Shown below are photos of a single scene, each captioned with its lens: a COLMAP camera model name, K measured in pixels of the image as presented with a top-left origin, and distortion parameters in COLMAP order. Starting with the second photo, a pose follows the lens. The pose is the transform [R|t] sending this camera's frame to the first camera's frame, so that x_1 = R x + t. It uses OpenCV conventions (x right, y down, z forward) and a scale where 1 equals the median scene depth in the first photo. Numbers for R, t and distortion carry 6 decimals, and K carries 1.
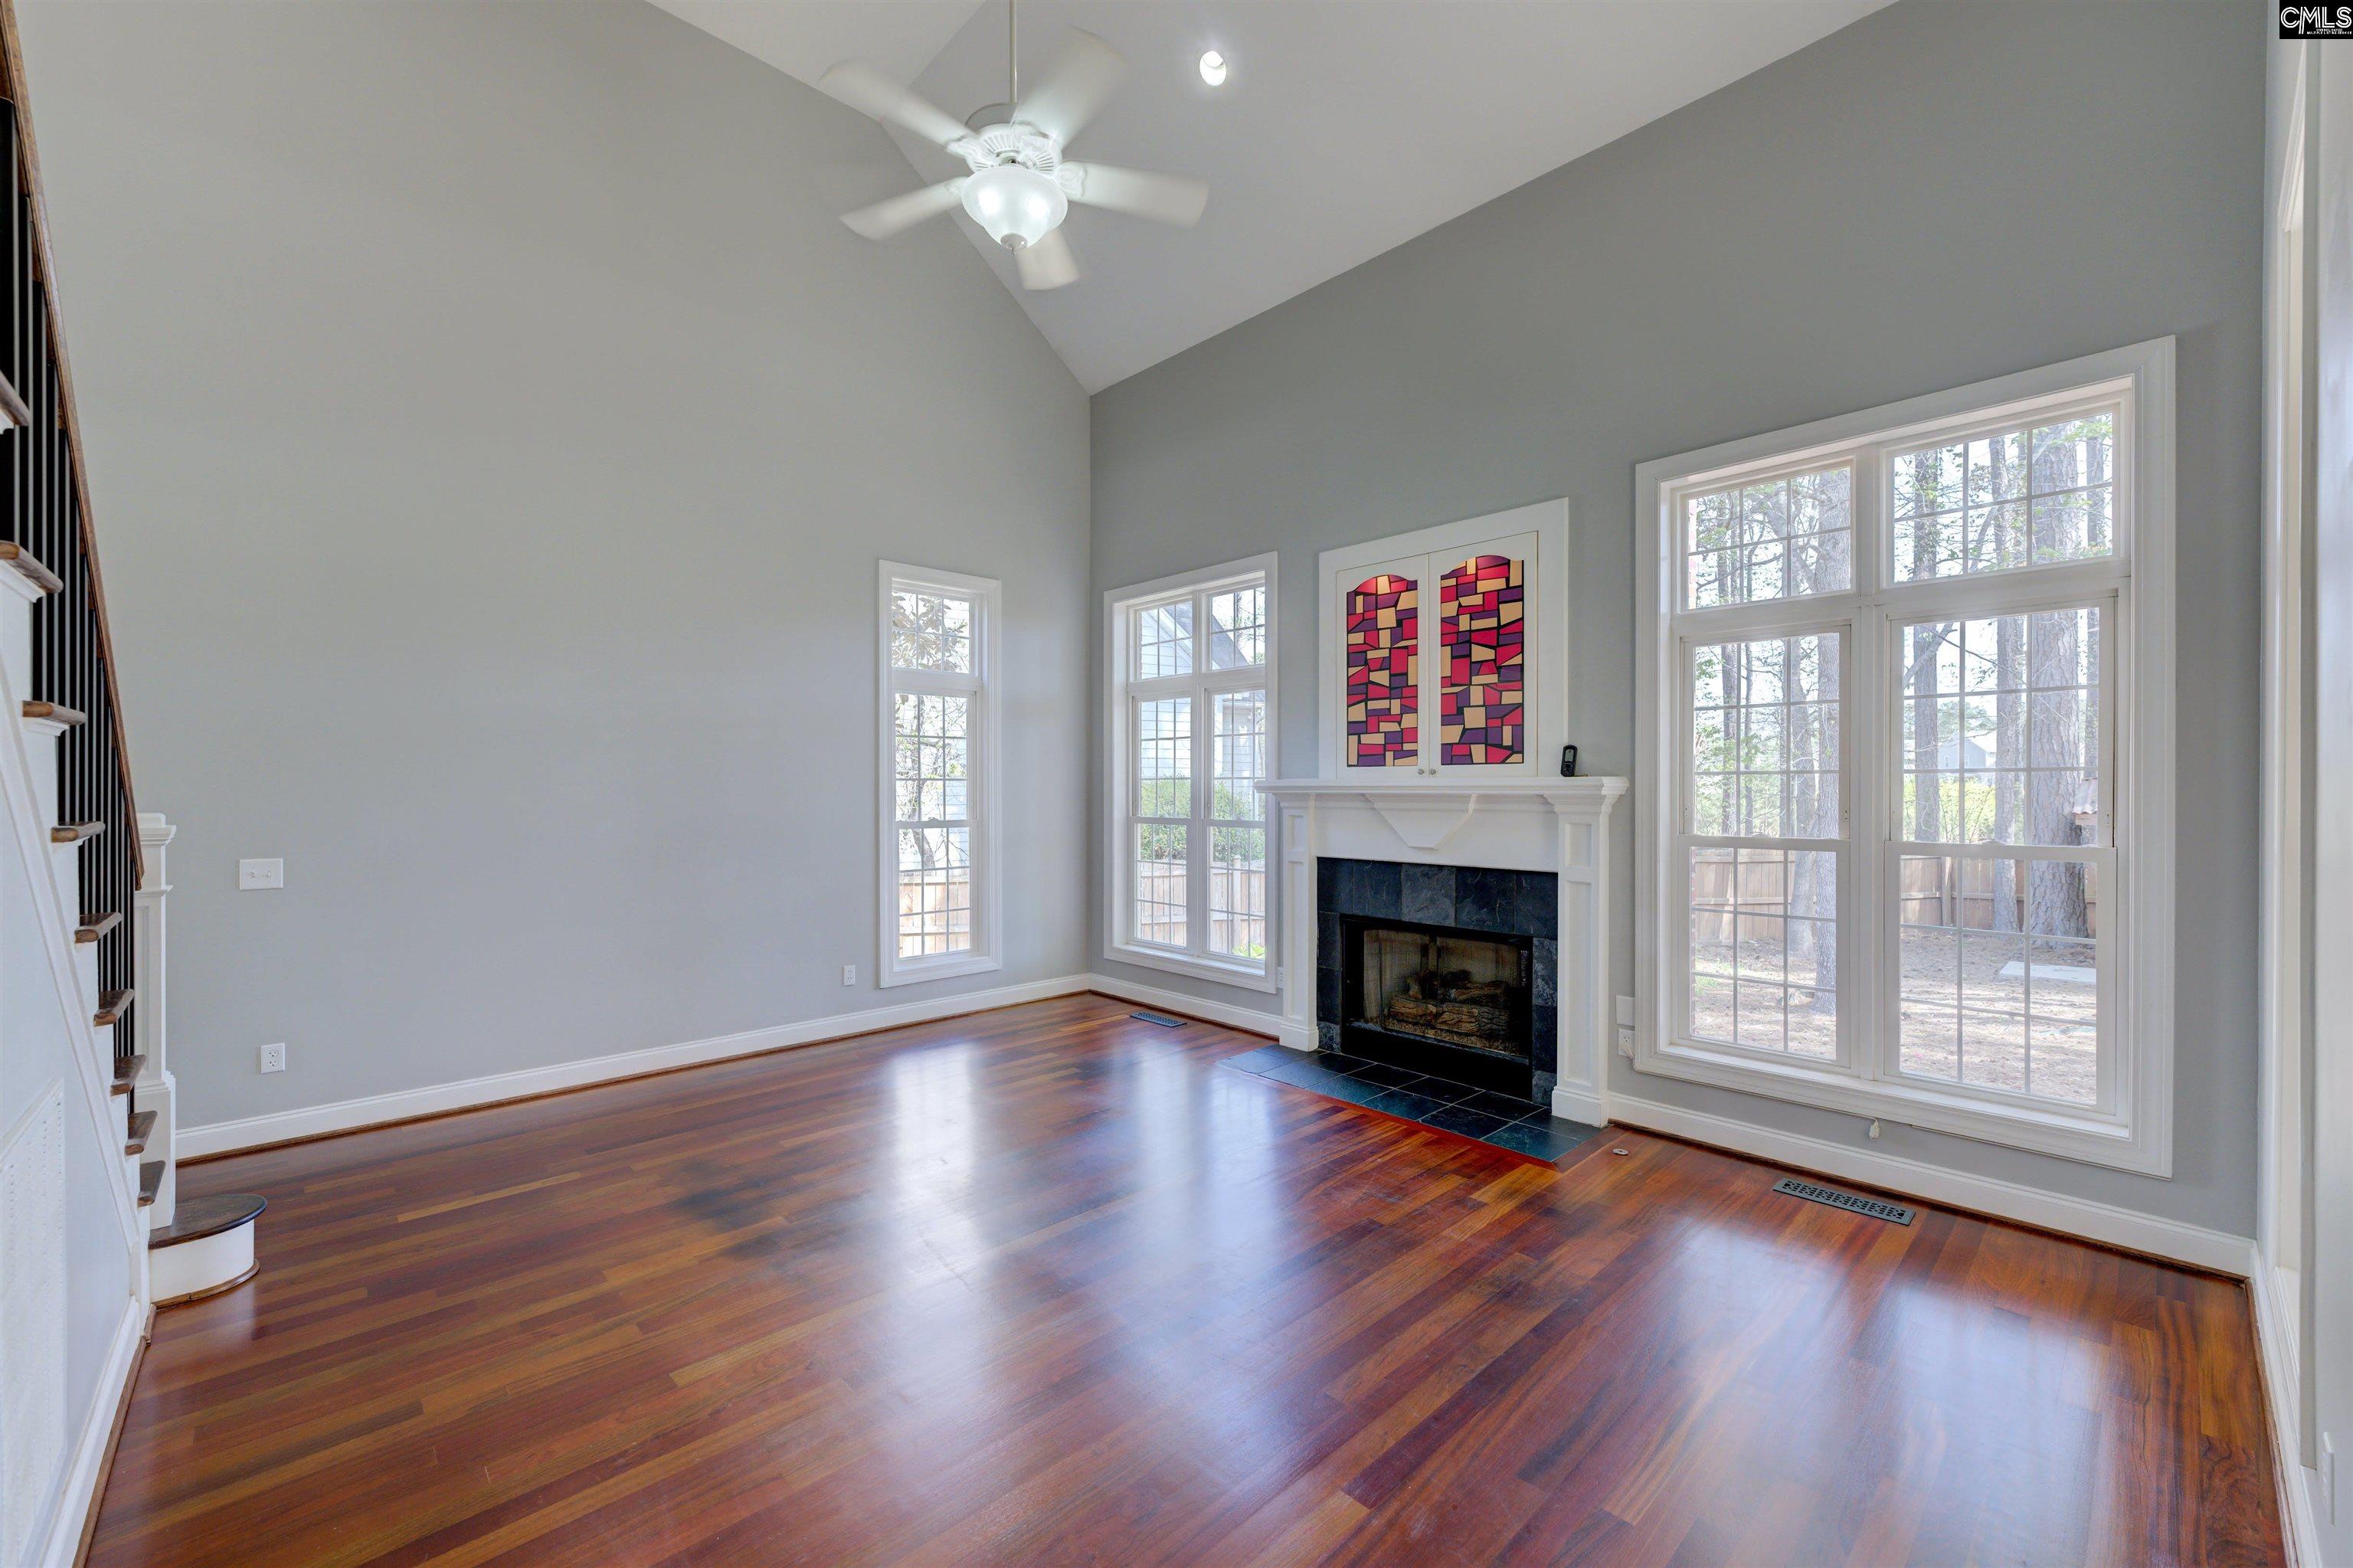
lens RADIAL K [[941.7, 0, 1138.1], [0, 941.7, 788.2], [0, 0, 1]] dist [-0.004785, 0.002321]
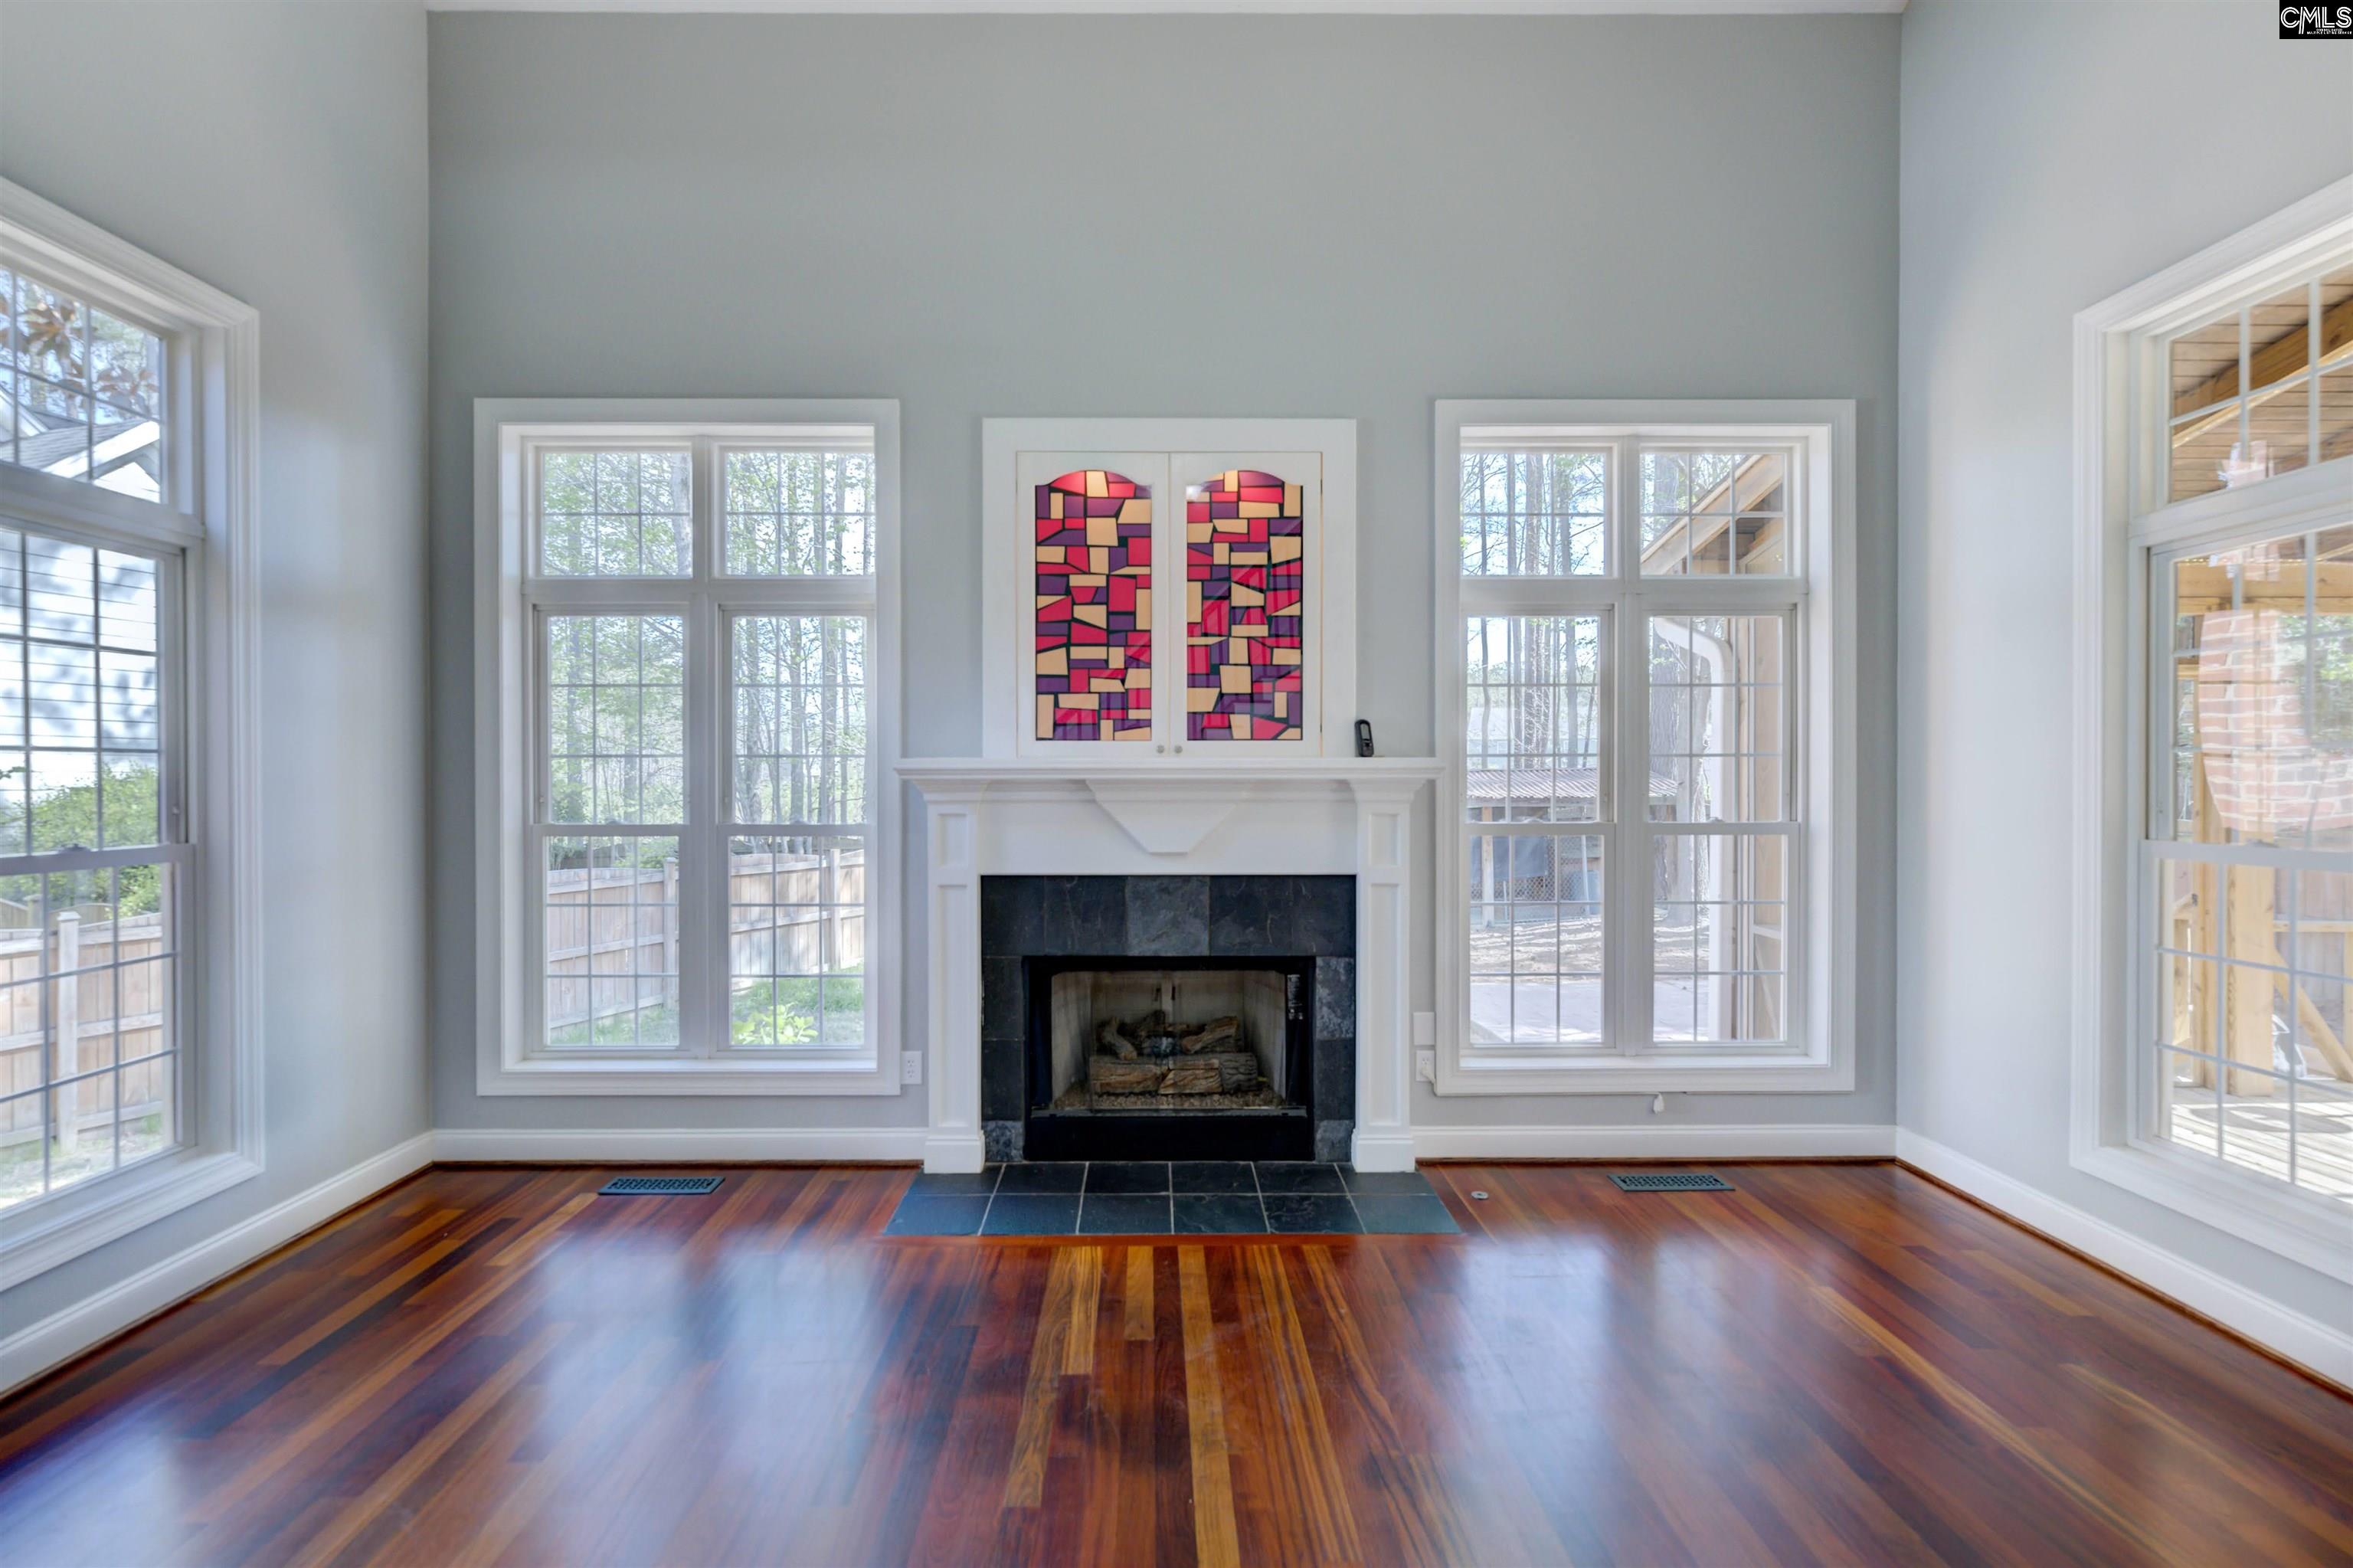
lens RADIAL K [[1094.0, 0, 1140.1], [0, 1094.0, 769.0], [0, 0, 1]] dist [-0.000085, -0.000639]
pose [[0.666064, -0.003948, 0.745884, -0.351334], [0.002267, 0.999992, 0.003269, -0.005042], [-0.745891, -0.000487, 0.666068, 0.455885]]
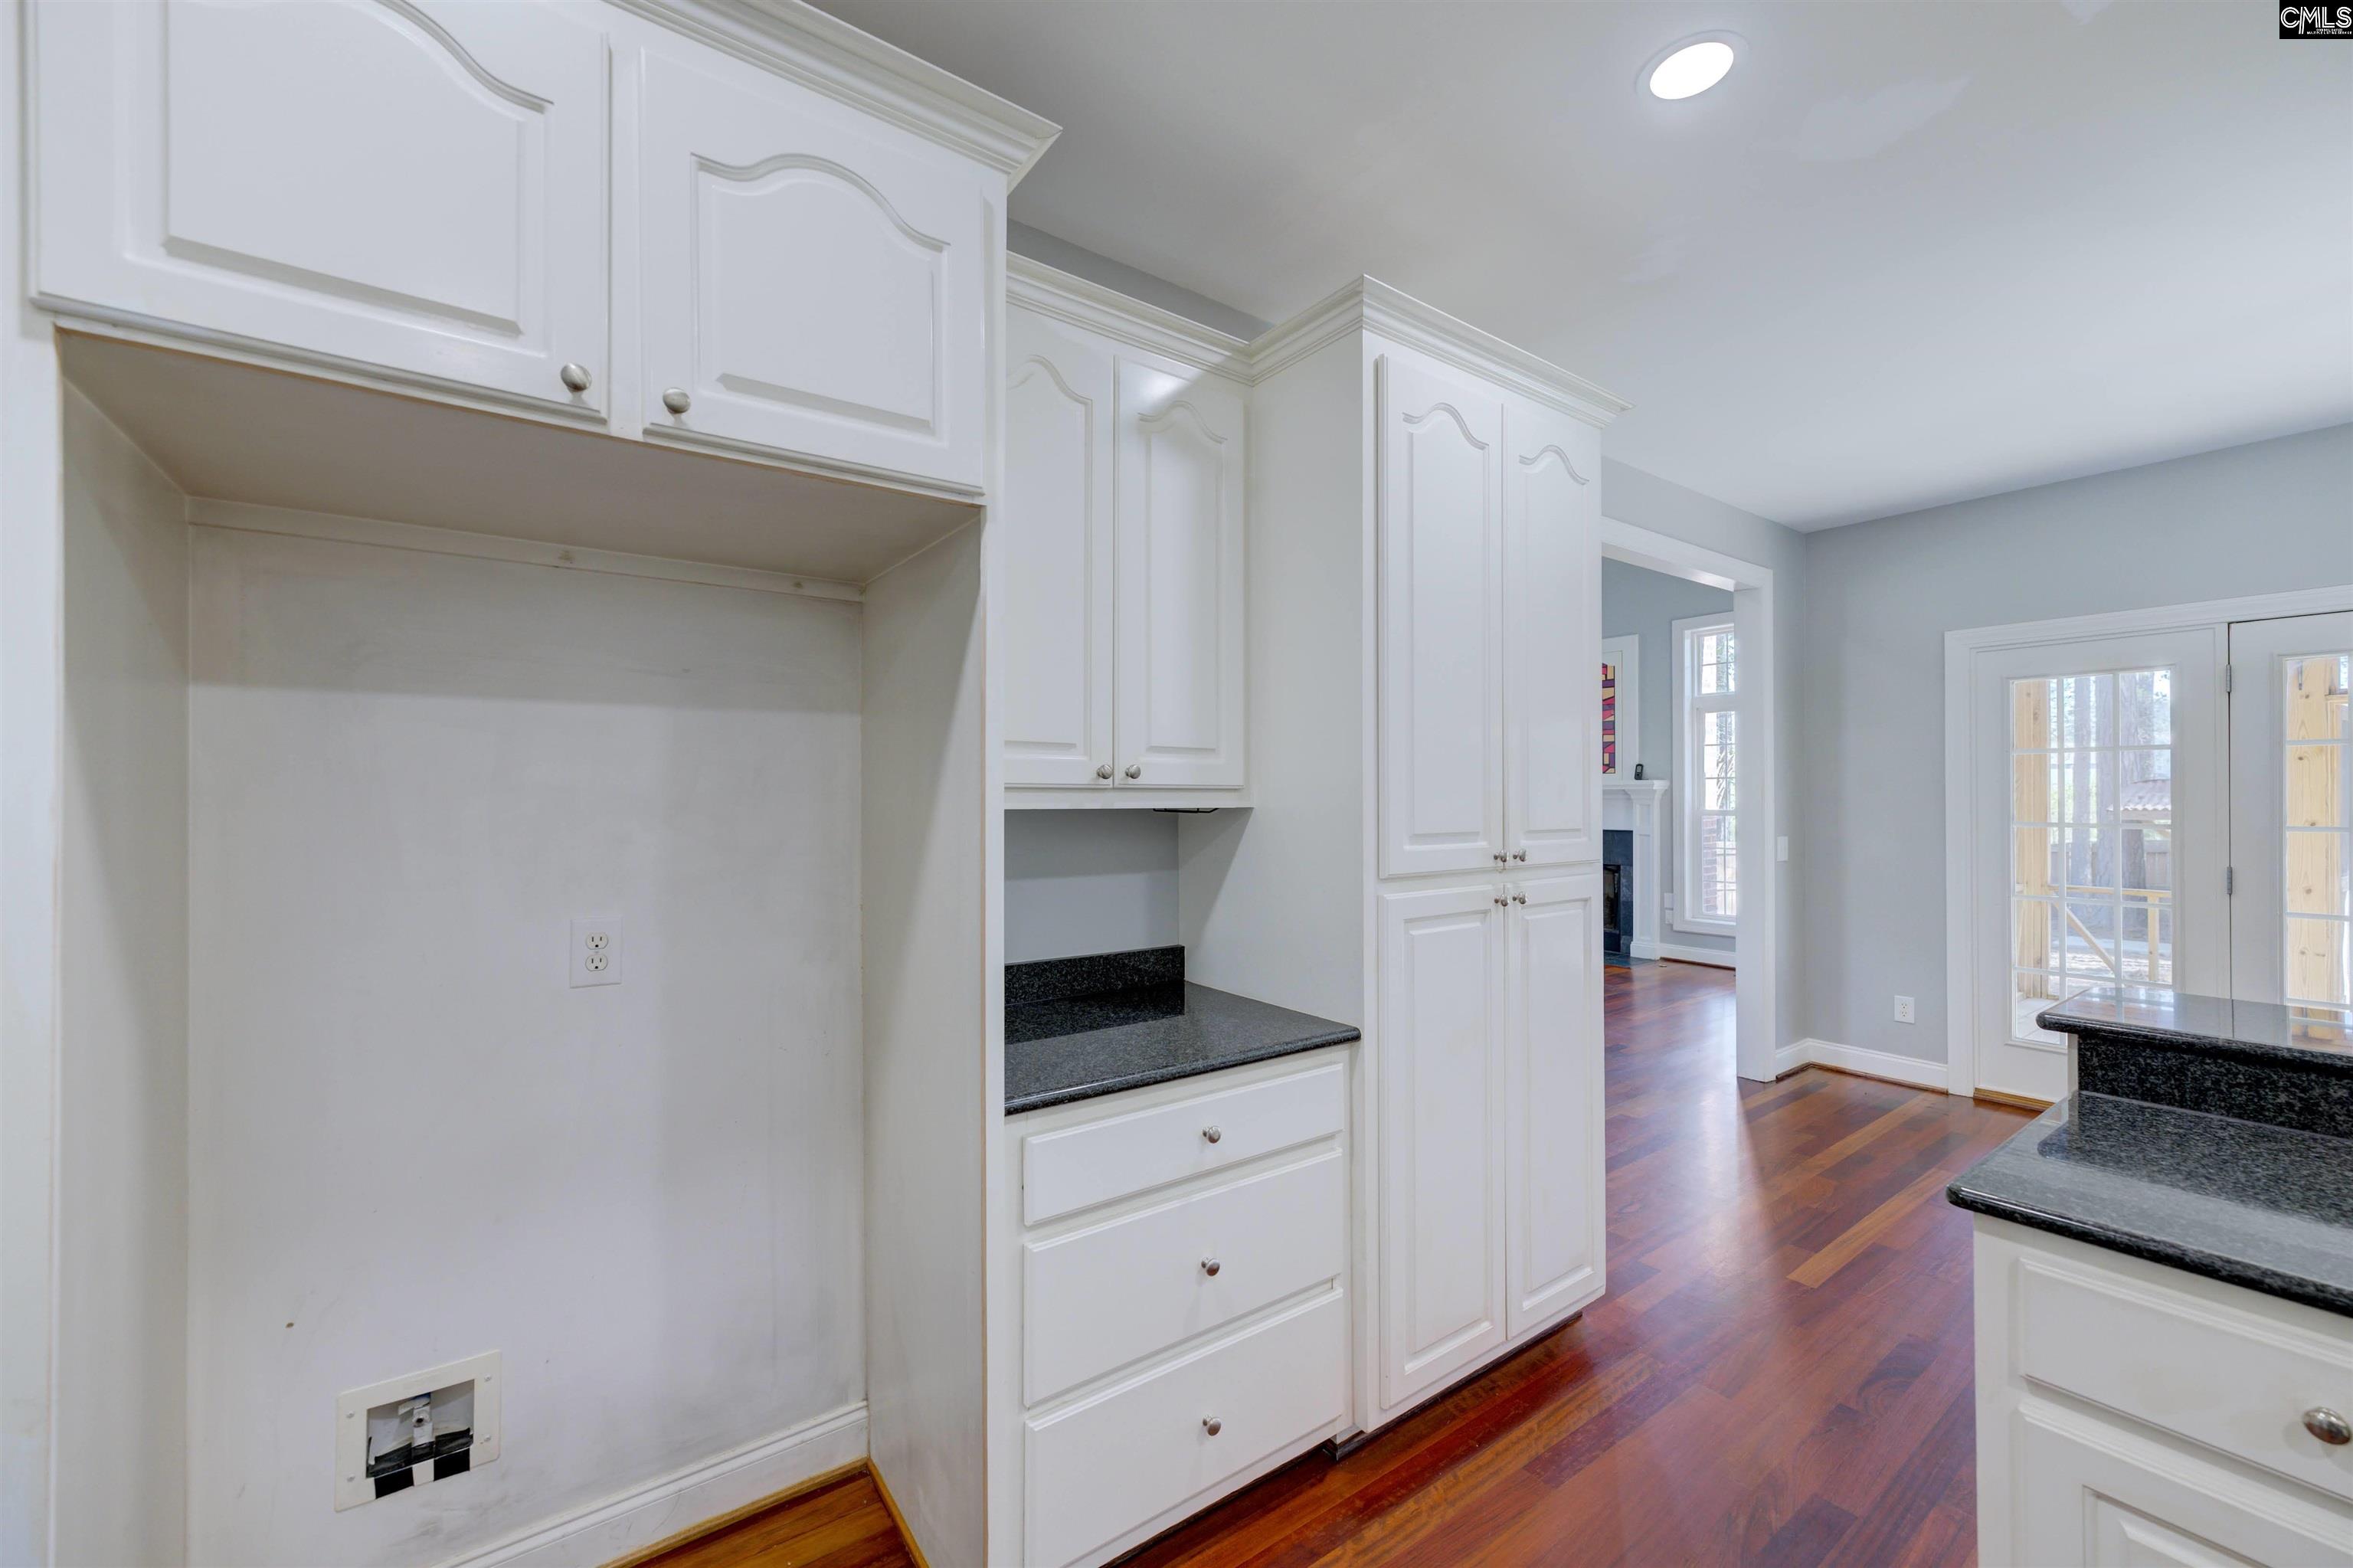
lens RADIAL K [[941.7, 0, 1171.0], [0, 941.7, 786.0], [0, 0, 1]] dist [-0.004785, 0.002321]
pose [[0.994923, -0.002383, -0.100614, -0.266899], [0.001470, 0.999957, -0.009147, 0.013924], [0.100632, 0.008952, 0.994883, -0.901019]]
